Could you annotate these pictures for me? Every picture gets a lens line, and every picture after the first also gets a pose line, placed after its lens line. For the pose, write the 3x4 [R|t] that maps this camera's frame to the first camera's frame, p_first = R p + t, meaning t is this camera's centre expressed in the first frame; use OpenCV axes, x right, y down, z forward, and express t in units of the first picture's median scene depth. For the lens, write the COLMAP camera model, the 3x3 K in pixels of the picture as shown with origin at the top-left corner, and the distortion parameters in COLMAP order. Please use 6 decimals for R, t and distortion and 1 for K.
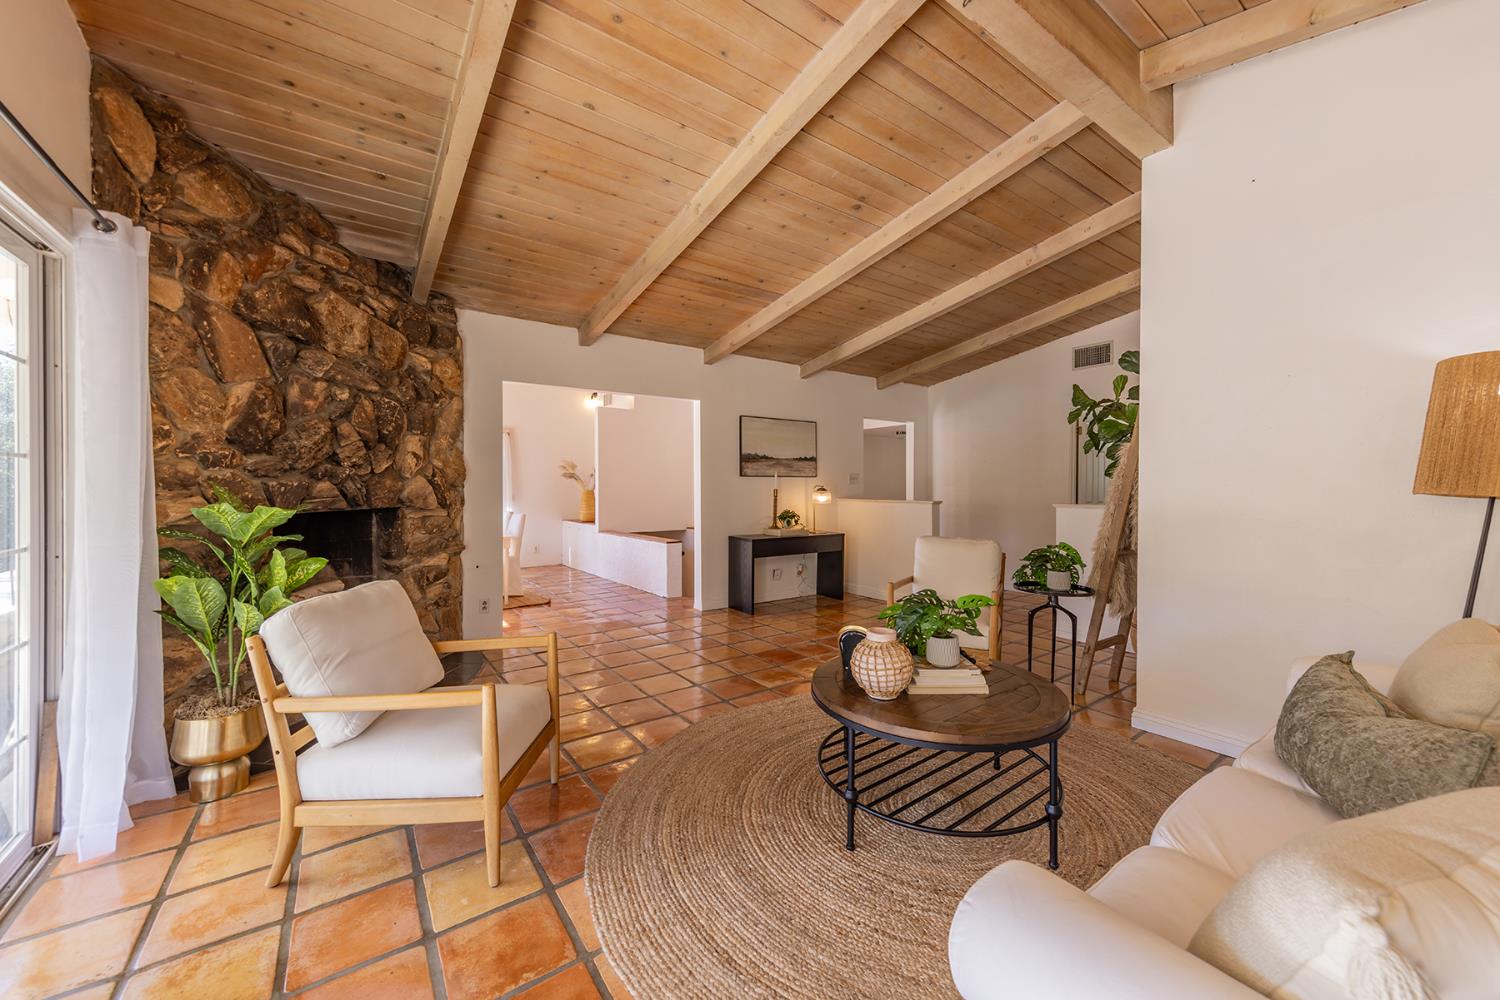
lens RADIAL K [[564.9, 0, 753.5], [0, 564.9, 491.8], [0, 0, 1]] dist [-0.000016, 0.000001]
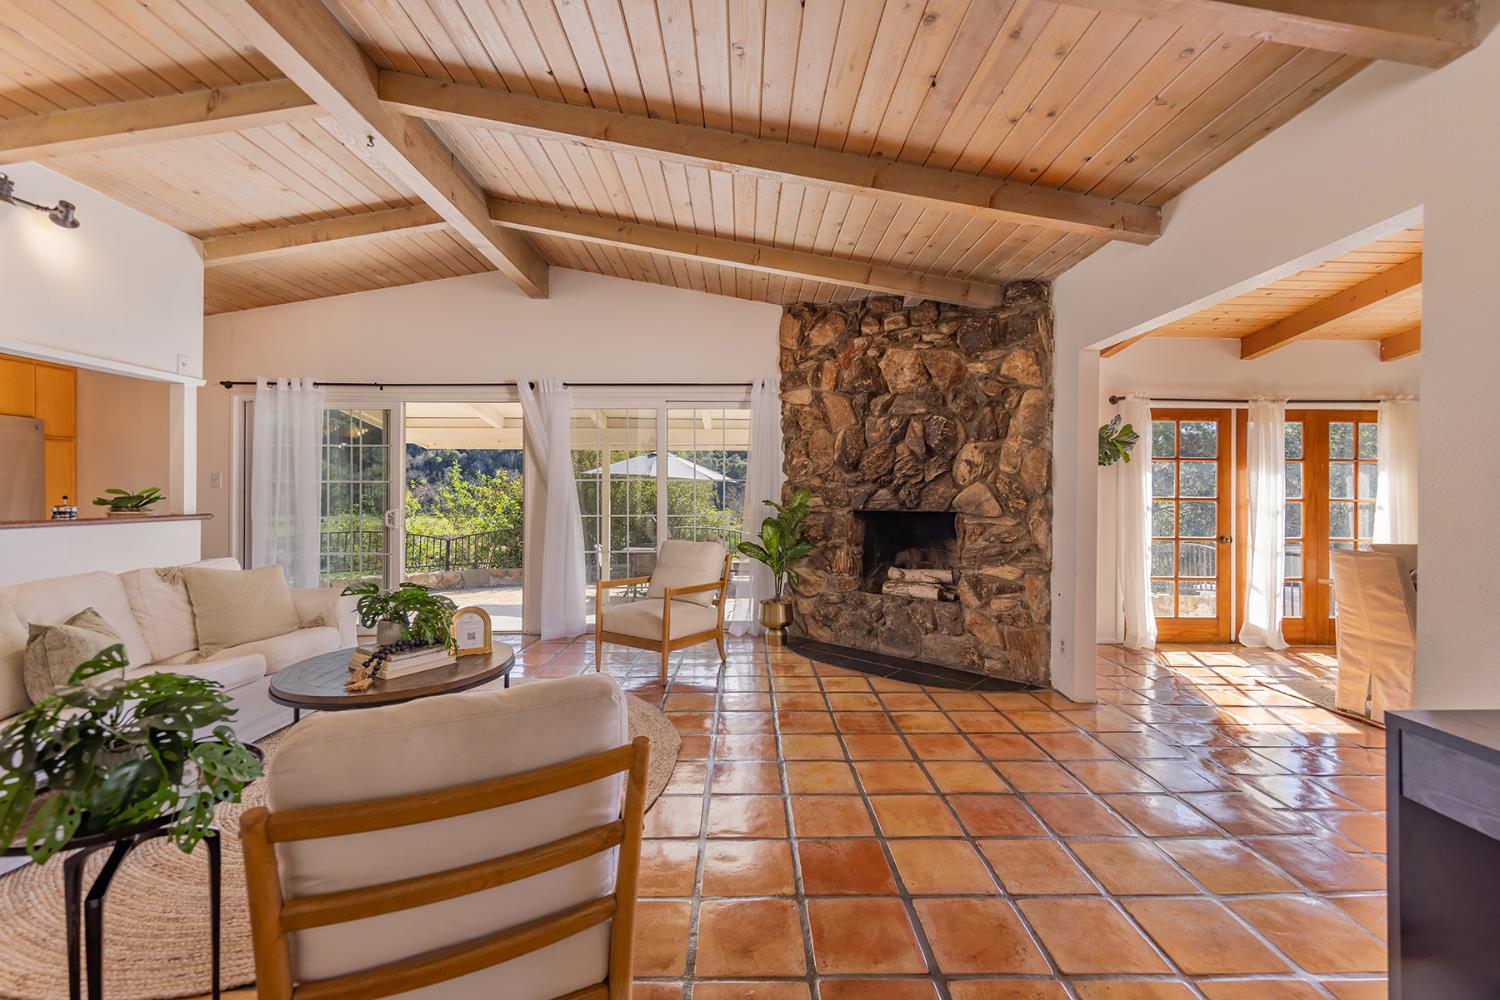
lens RADIAL K [[611.2, 0, 756.7], [0, 611.2, 492.4], [0, 0, 1]] dist [0.000253, 0.000029]
pose [[-0.566105, 0.002132, -0.824330, 0.601570], [-0.010778, 0.999892, 0.009988, -0.019847], [0.824263, 0.014539, -0.566021, 1.473068]]
